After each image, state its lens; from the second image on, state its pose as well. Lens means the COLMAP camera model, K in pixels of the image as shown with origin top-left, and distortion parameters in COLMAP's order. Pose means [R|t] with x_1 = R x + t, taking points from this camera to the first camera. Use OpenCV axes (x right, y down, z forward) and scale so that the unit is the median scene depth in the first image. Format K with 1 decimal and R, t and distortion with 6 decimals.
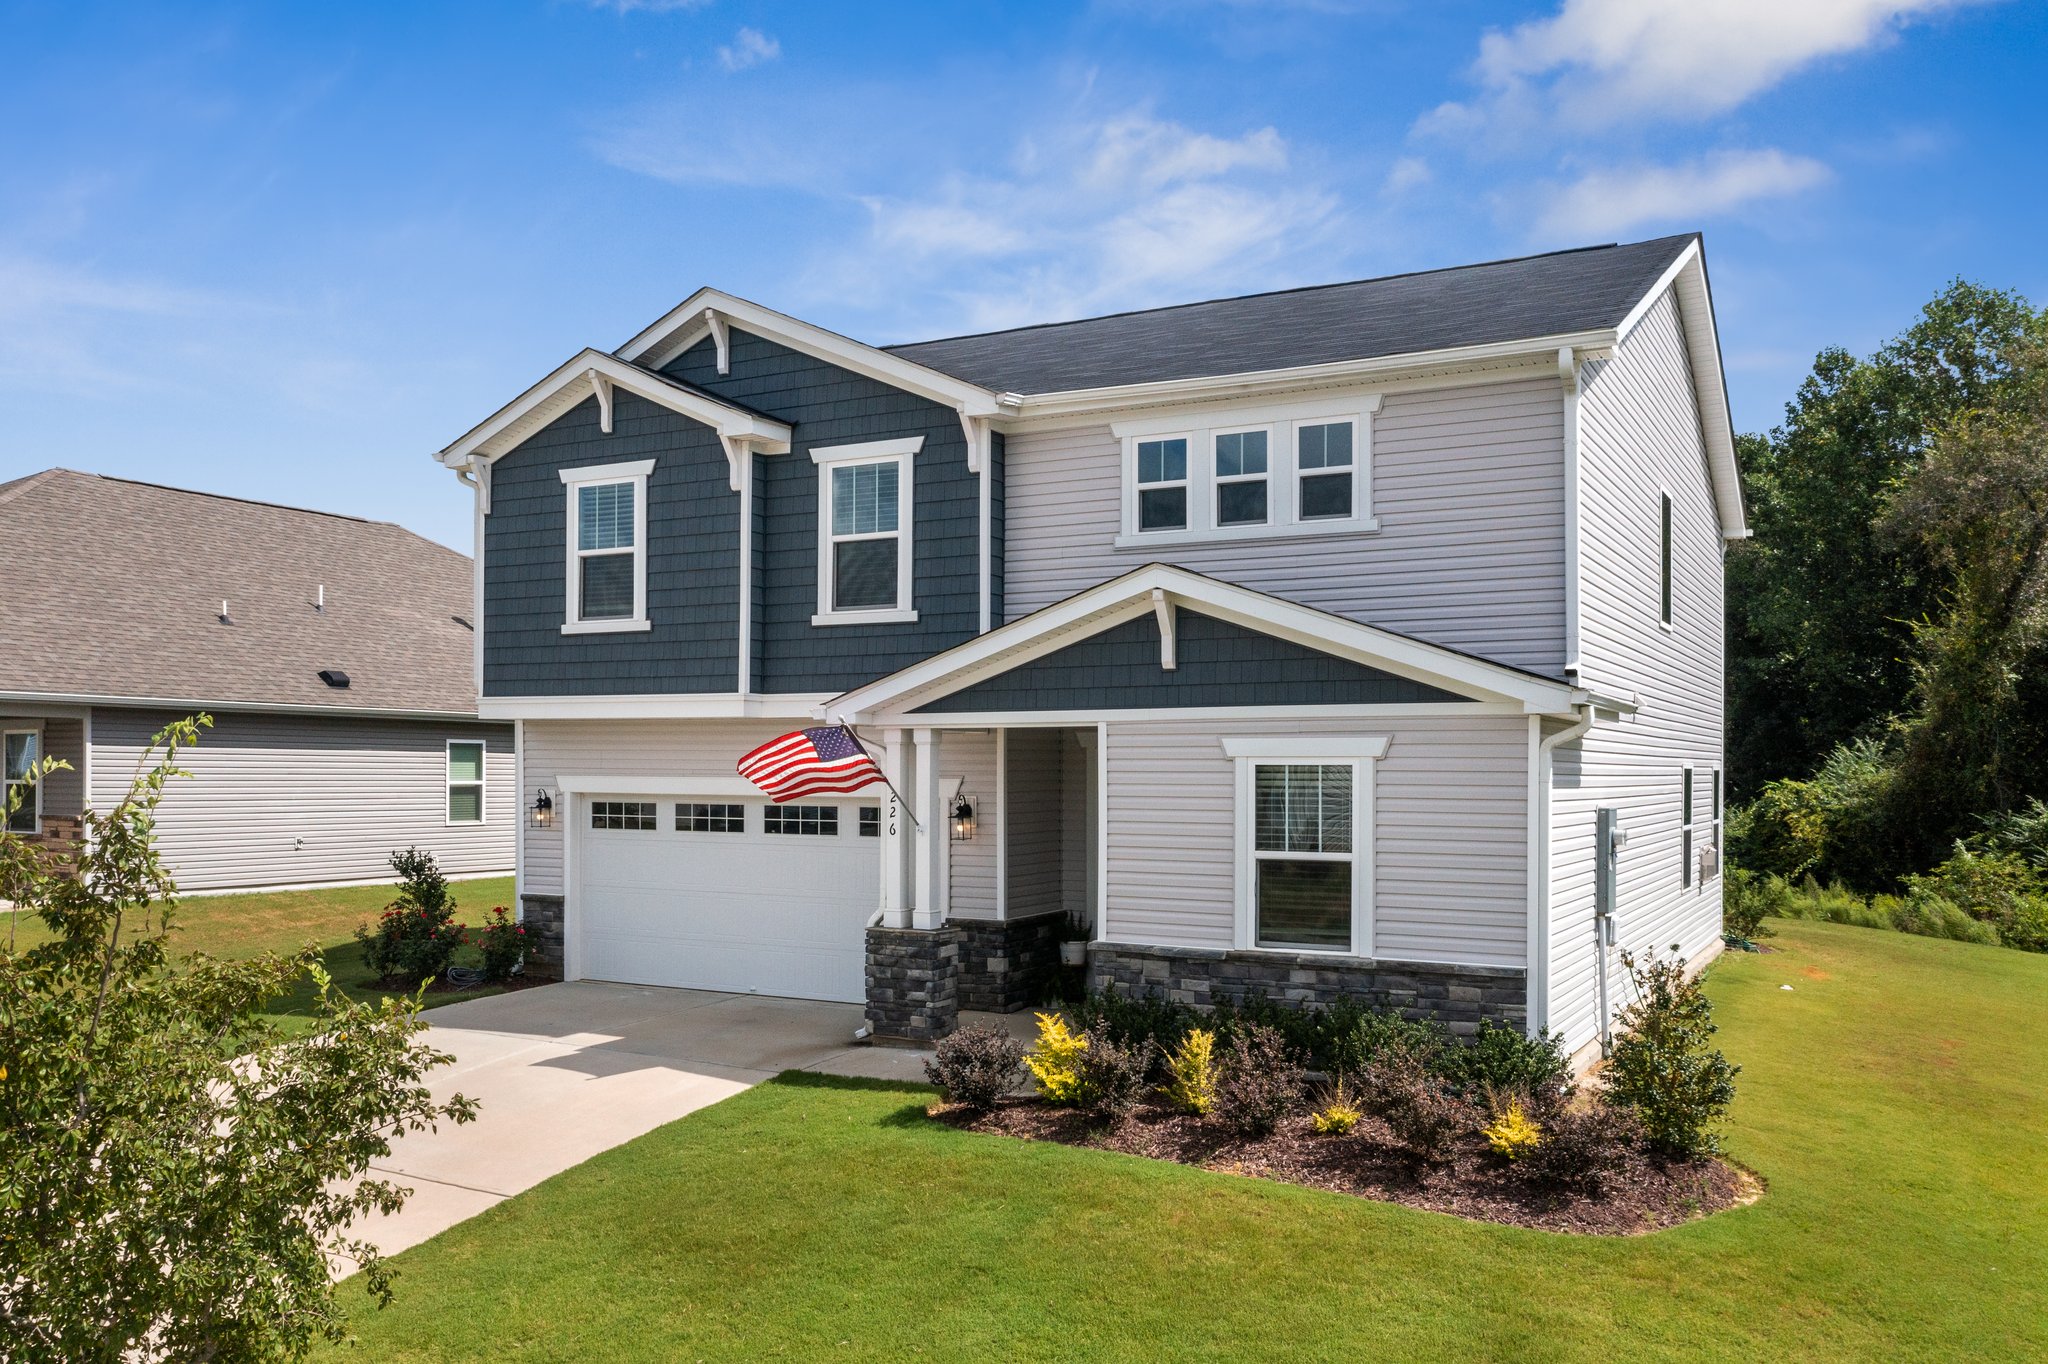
lens RADIAL K [[1654.3, 0, 1054.0], [0, 1654.3, 768.5], [0, 0, 1]] dist [-0.002024, -0.000496]
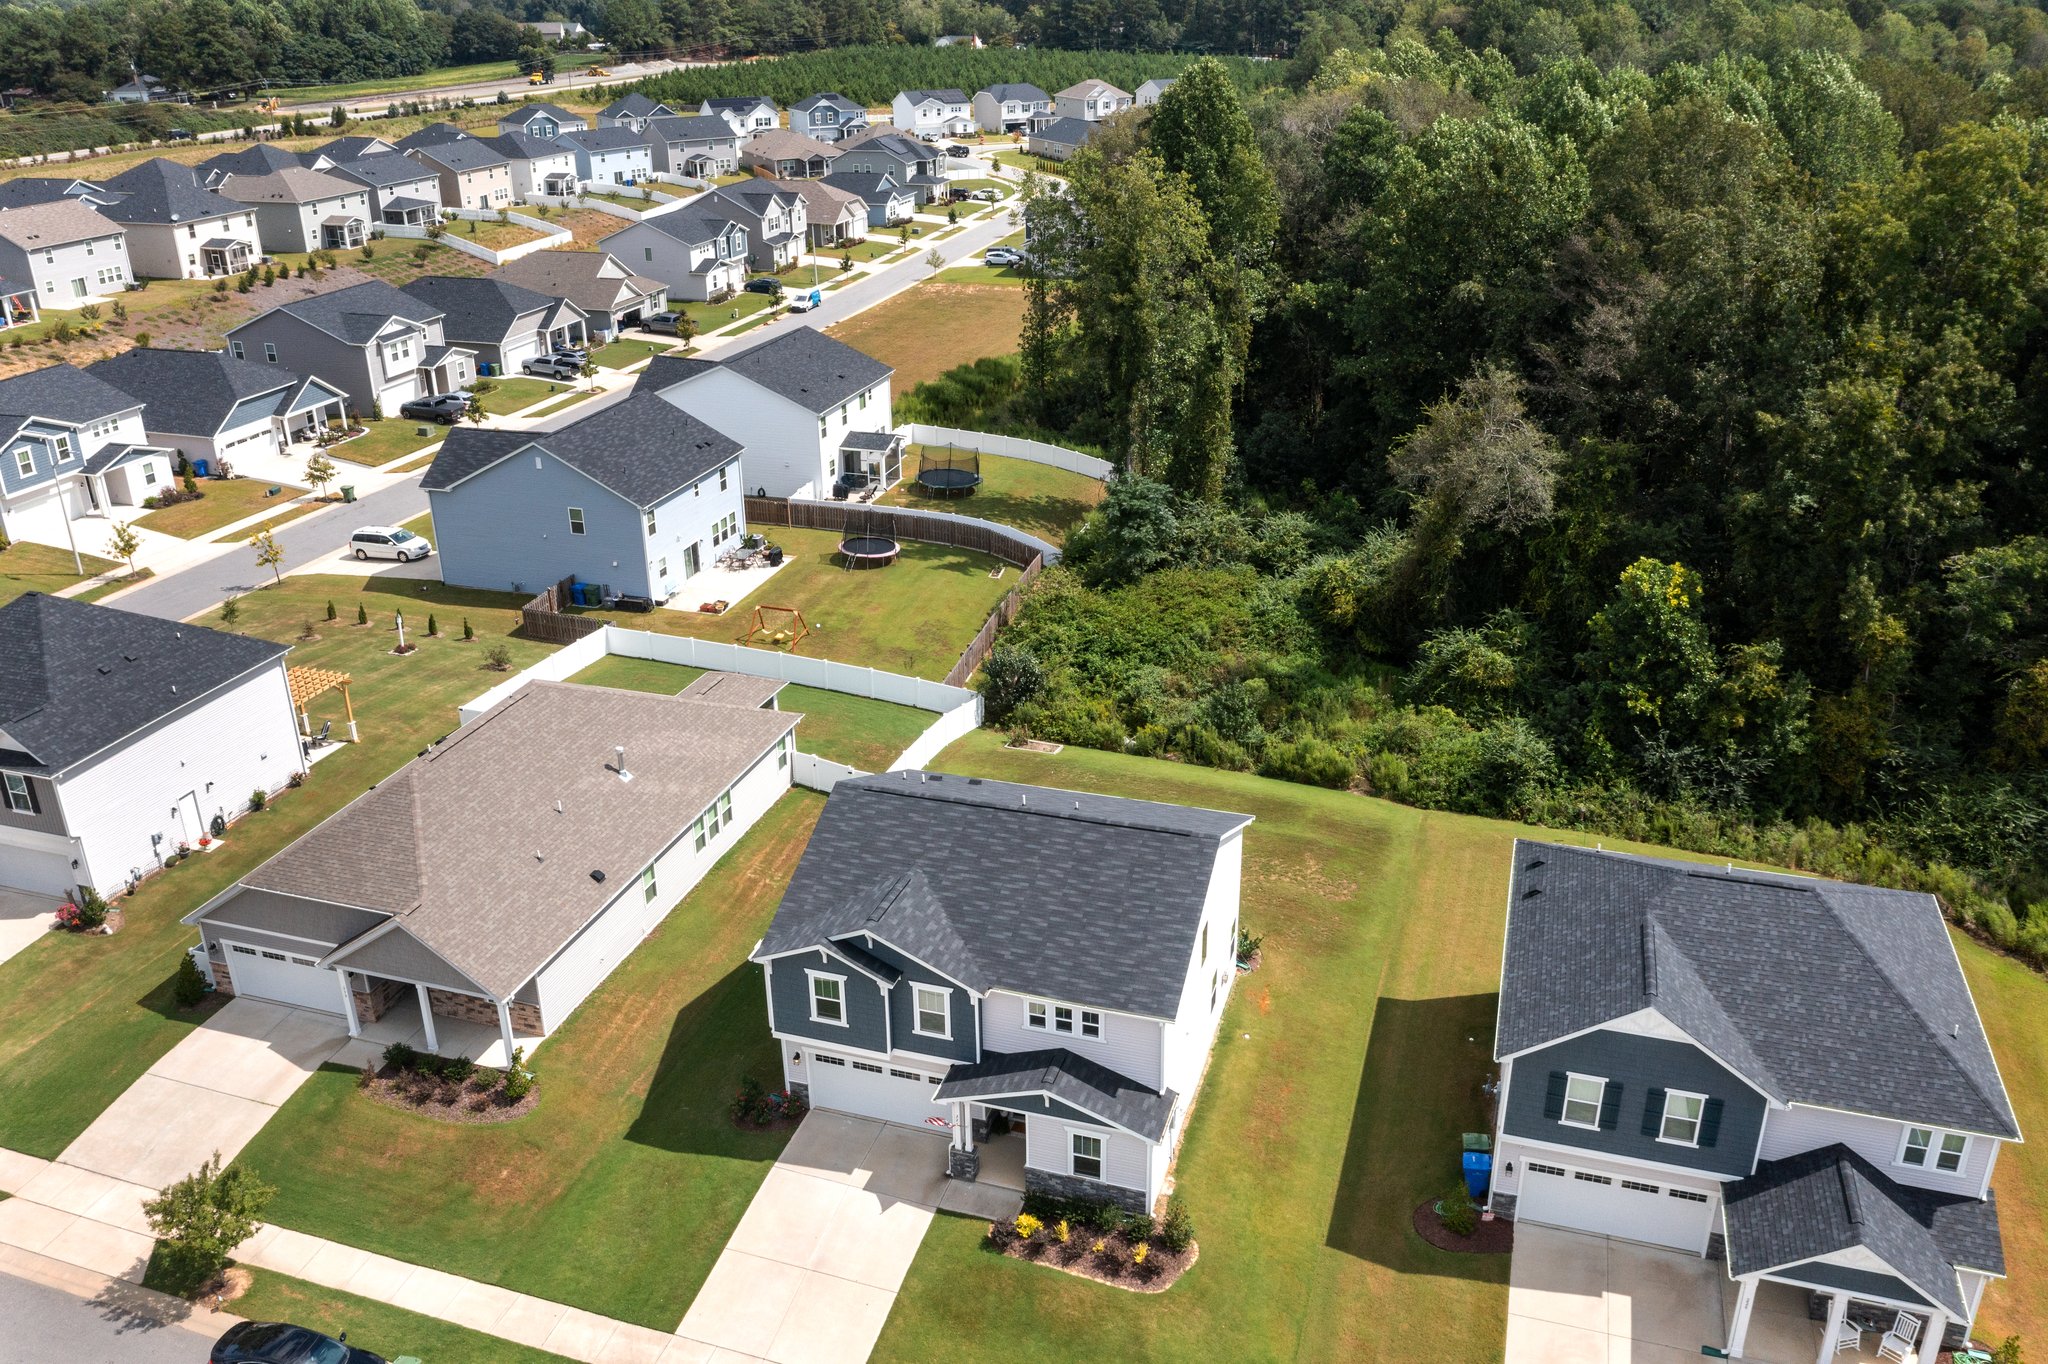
lens RADIAL K [[1633.2, 0, 1064.9], [0, 1633.2, 685.5], [0, 0, 1]] dist [-0.001888, -0.001873]
pose [[0.980845, -0.085534, 0.175004, -0.380208], [0.005064, 0.909326, 0.416054, -2.083746], [-0.194722, -0.407199, 0.892341, -1.538035]]
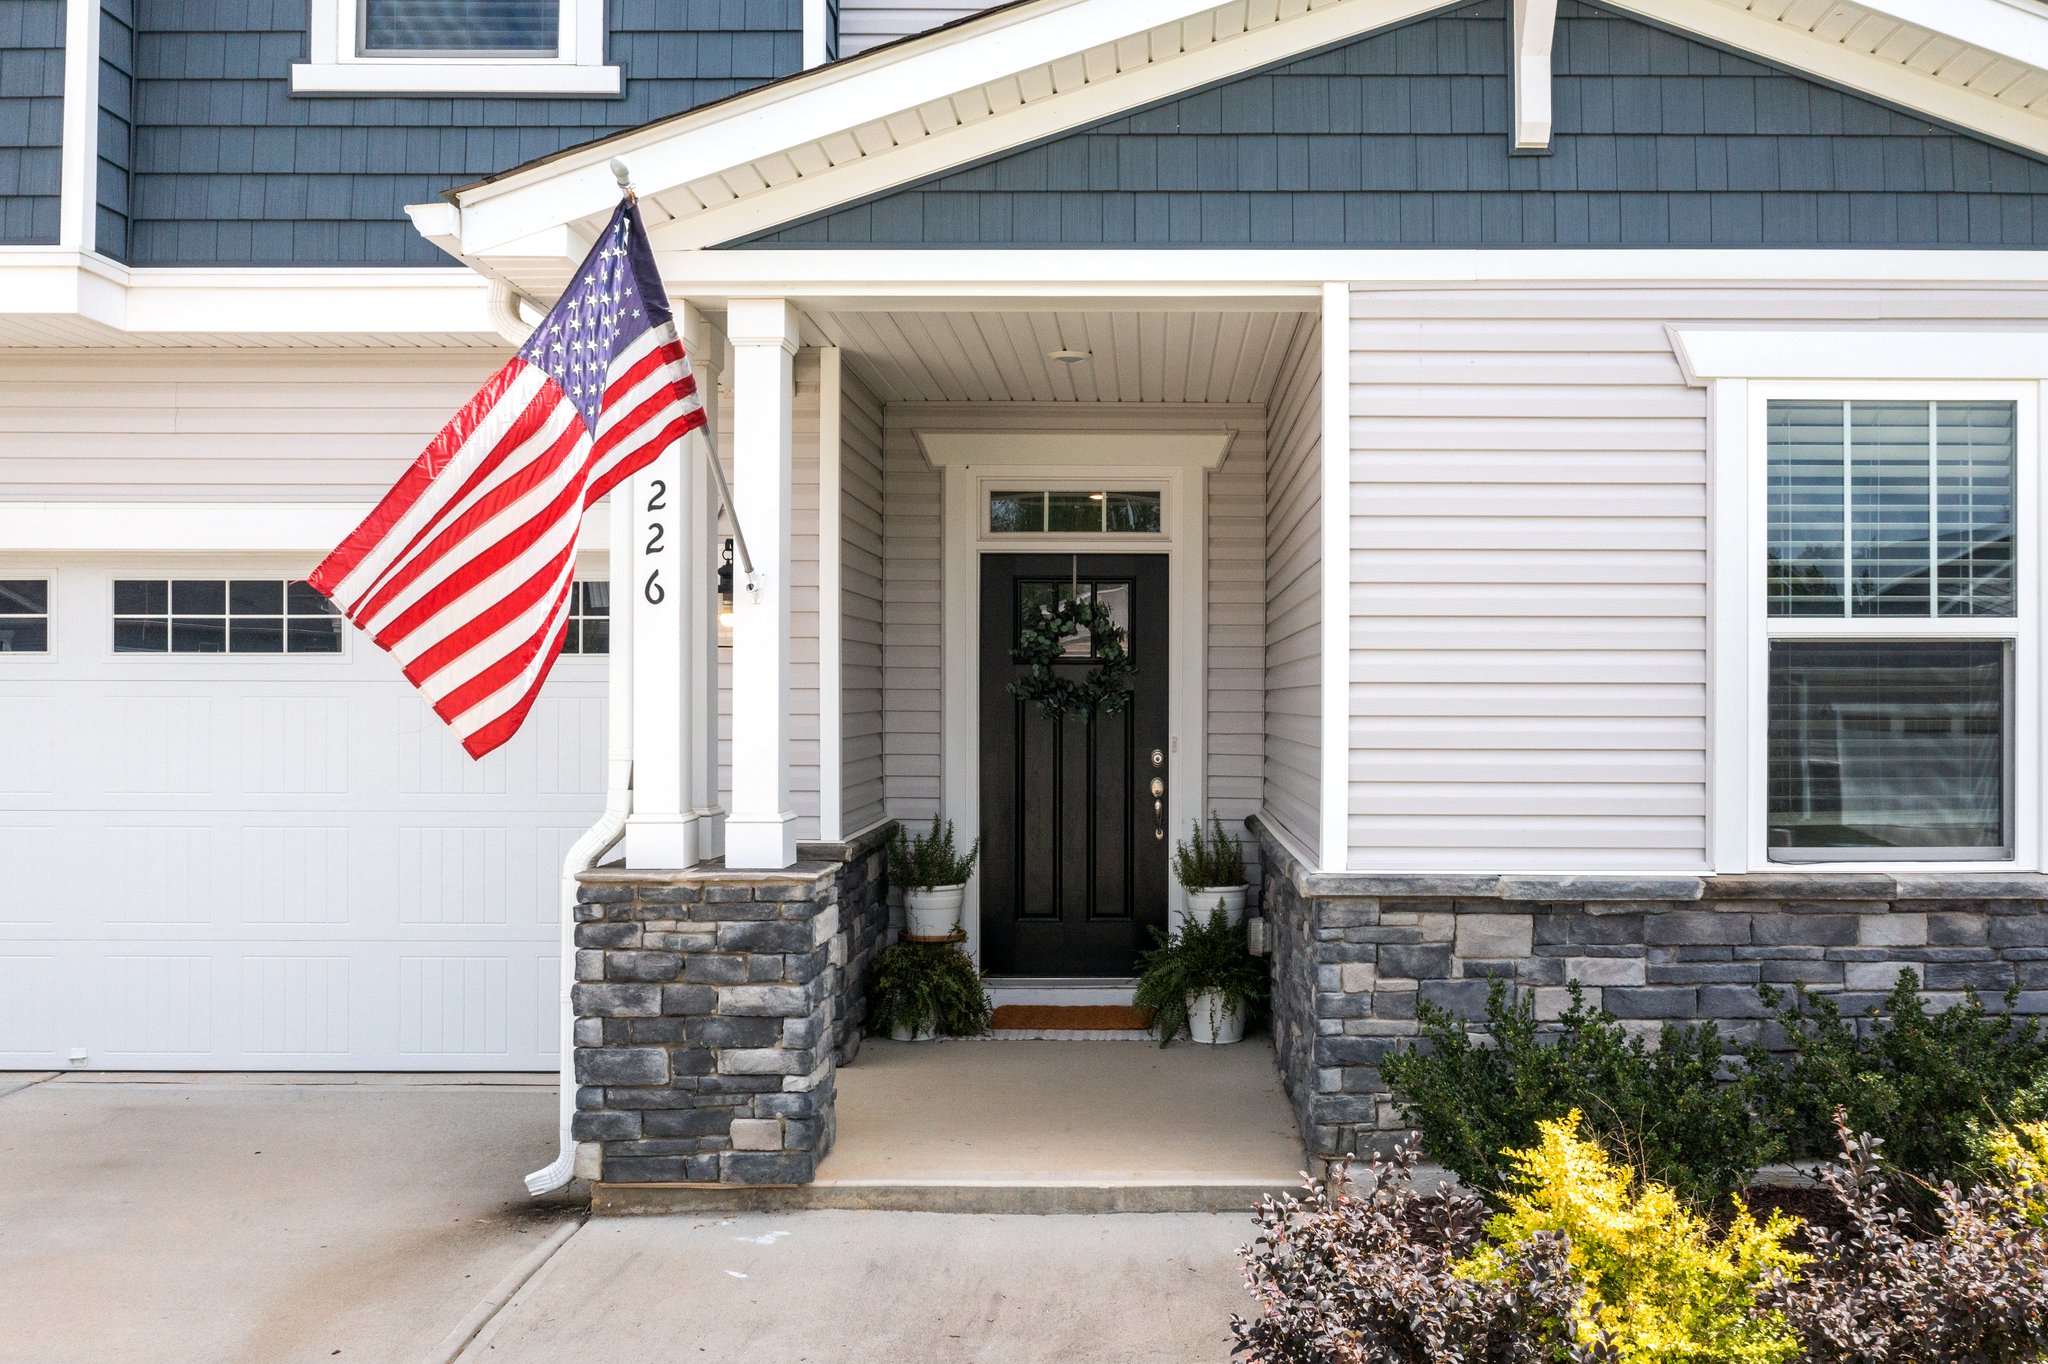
lens RADIAL K [[1678.5, 0, 1172.6], [0, 1678.5, 690.9], [0, 0, 1]] dist [-0.003261, -0.008276]
pose [[0.878547, -0.001617, 0.477653, -0.173625], [0.004562, 0.999977, -0.005005, 0.061575], [-0.477634, 0.006576, 0.878534, 0.645738]]
